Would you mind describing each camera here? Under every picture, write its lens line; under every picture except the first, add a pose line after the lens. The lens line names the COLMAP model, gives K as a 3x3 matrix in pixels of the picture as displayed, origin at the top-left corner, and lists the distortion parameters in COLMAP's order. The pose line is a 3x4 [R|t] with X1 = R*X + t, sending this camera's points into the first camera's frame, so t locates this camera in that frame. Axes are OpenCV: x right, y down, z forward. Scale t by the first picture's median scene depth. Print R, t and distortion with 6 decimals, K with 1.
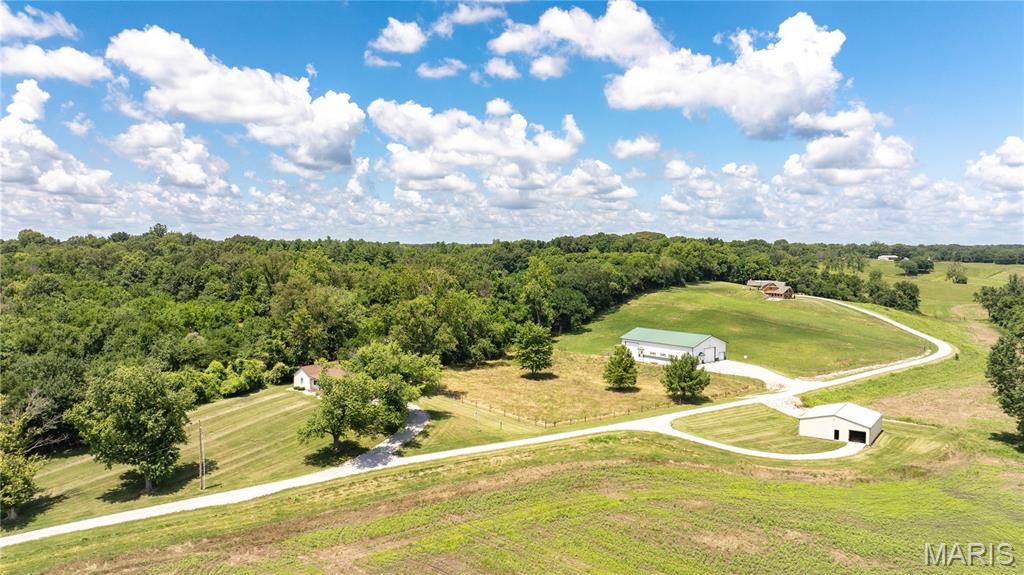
lens RADIAL K [[722.8, 0, 517.9], [0, 722.8, 288.1], [0, 0, 1]] dist [-0.026384, 0.013732]
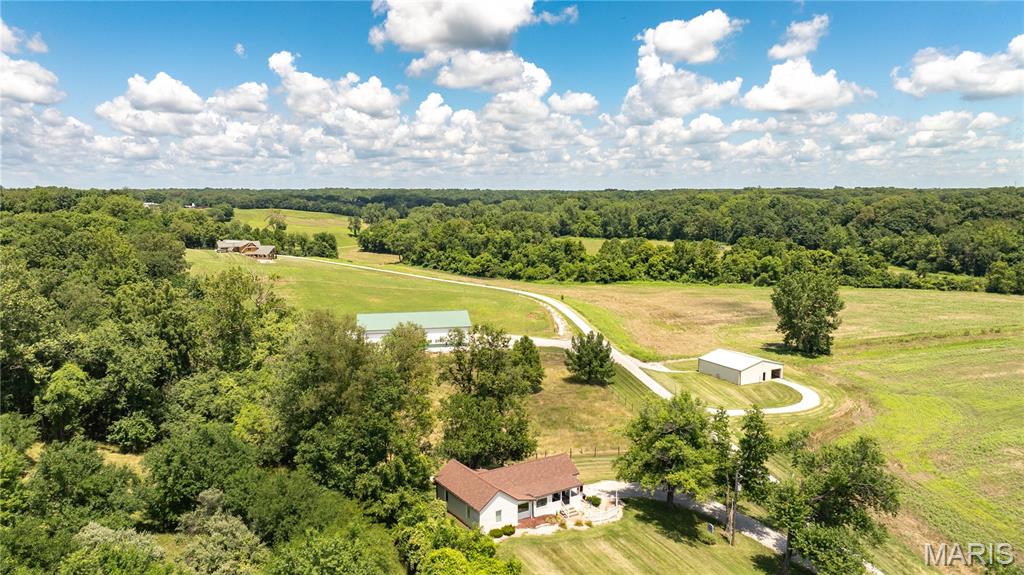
lens RADIAL K [[722.8, 0, 516.7], [0, 722.8, 285.3], [0, 0, 1]] dist [-0.026384, 0.013732]
pose [[0.463257, -0.115246, 0.878699, -0.286135], [0.046654, 0.993305, 0.105681, -0.033950], [-0.884995, -0.007962, 0.465532, 0.299127]]
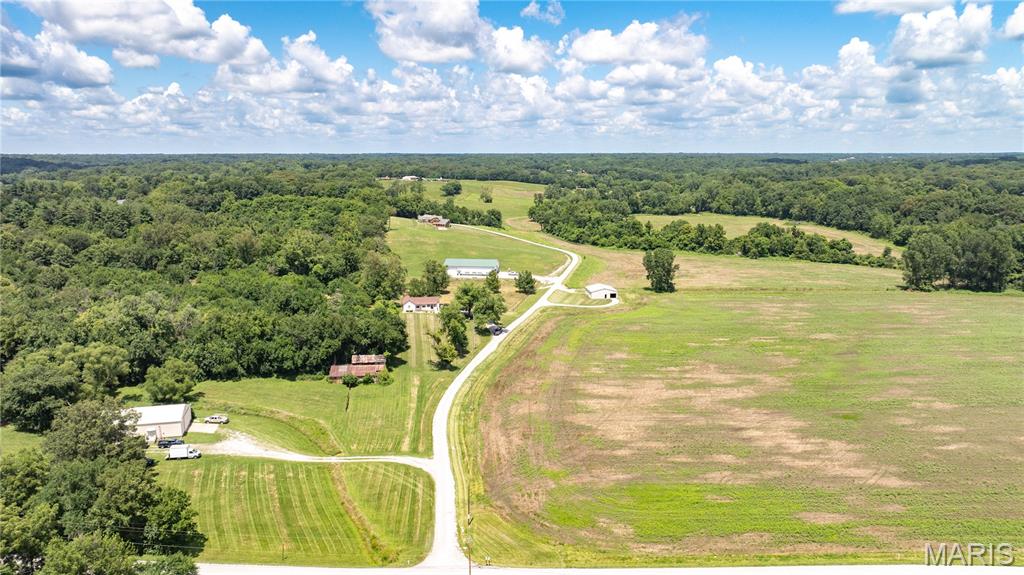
lens RADIAL K [[722.8, 0, 512.4], [0, 722.8, 288.9], [0, 0, 1]] dist [-0.026384, 0.013732]
pose [[0.750205, -0.126650, 0.648963, -0.533145], [0.039033, 0.988255, 0.147743, -0.077097], [-0.660053, -0.085507, 0.746337, -0.248204]]
